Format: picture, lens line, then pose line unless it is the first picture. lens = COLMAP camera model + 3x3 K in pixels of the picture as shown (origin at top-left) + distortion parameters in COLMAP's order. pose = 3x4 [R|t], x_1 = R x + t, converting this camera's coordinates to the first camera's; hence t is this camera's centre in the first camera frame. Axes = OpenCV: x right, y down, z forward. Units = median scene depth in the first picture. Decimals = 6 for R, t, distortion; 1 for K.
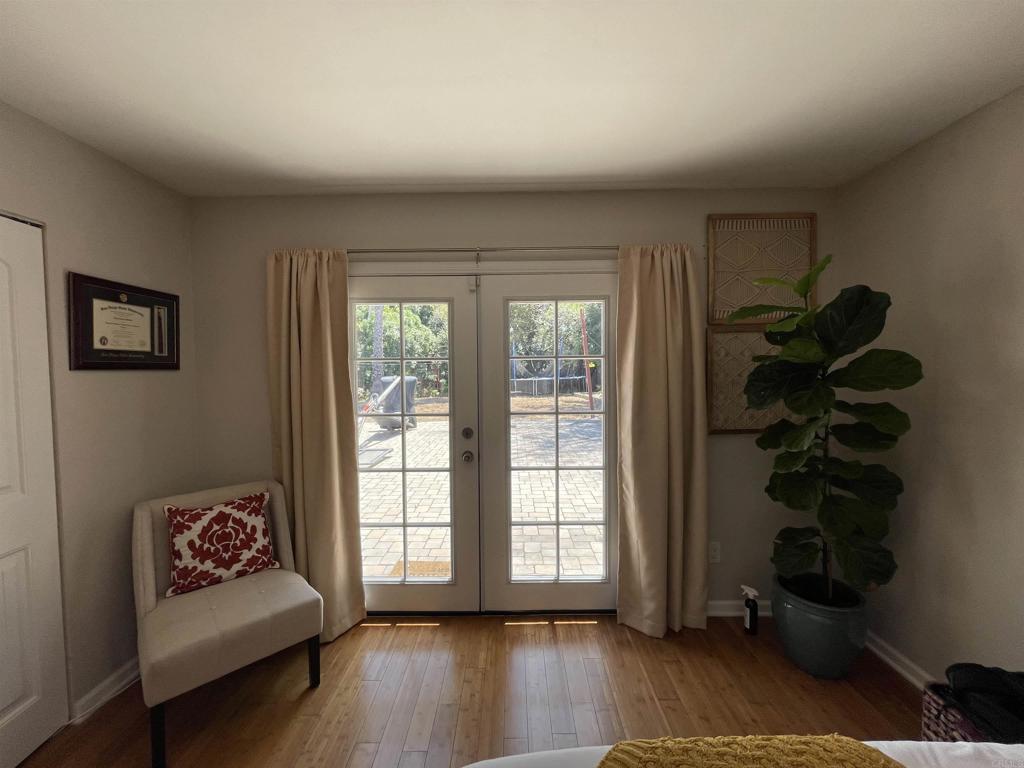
lens RADIAL K [[414.1, 0, 508.5], [0, 414.1, 382.6], [0, 0, 1]] dist [-0.000123, -0.000007]
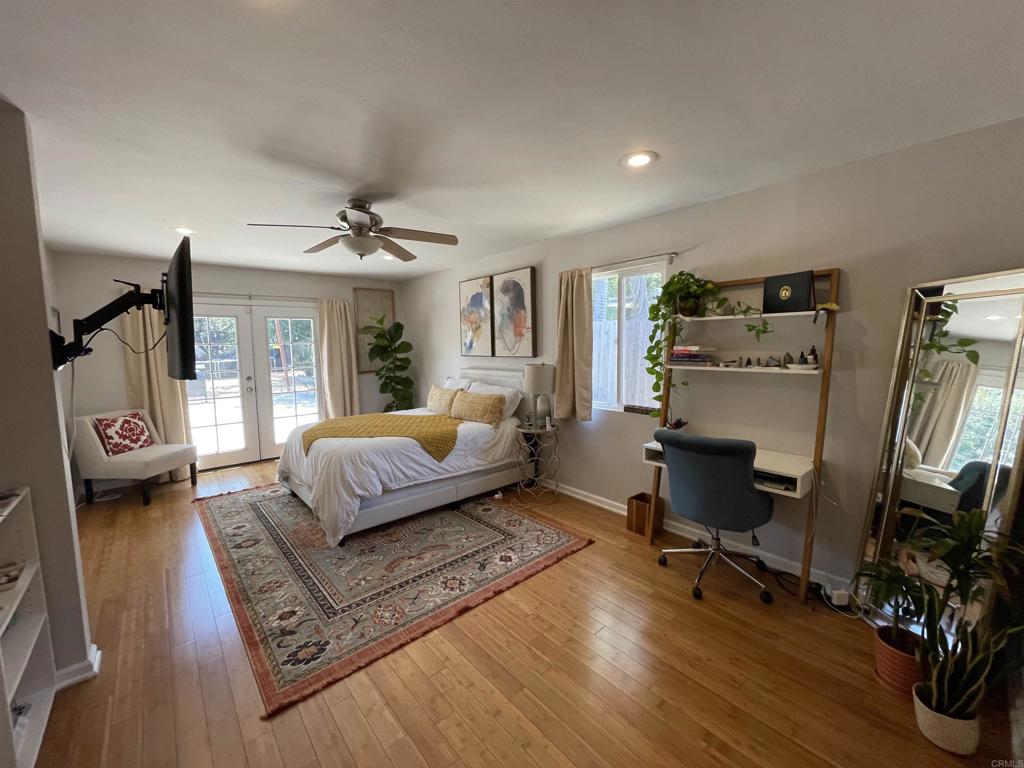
lens RADIAL K [[411.7, 0, 507.5], [0, 411.7, 382.3], [0, 0, 1]] dist [-0.000695, 0.000414]
pose [[0.758464, -0.066434, 0.648321, -0.546076], [0.036022, 0.997544, 0.060078, 0.070175], [-0.650719, -0.022213, 0.758993, -1.754519]]
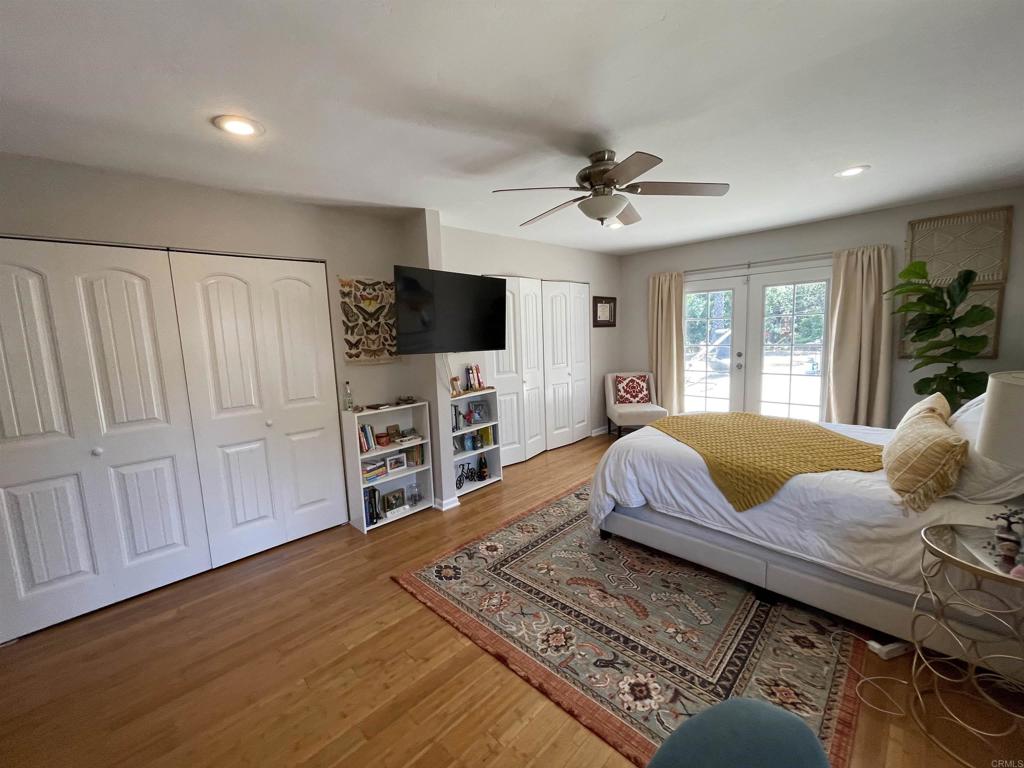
lens RADIAL K [[414.1, 0, 508.5], [0, 414.1, 382.6], [0, 0, 1]] dist [-0.000123, -0.000007]
pose [[0.707397, 0.070675, -0.703274, 0.625091], [0.004996, 0.994464, 0.104963, 0.045852], [0.706799, -0.077764, 0.703128, -1.439767]]
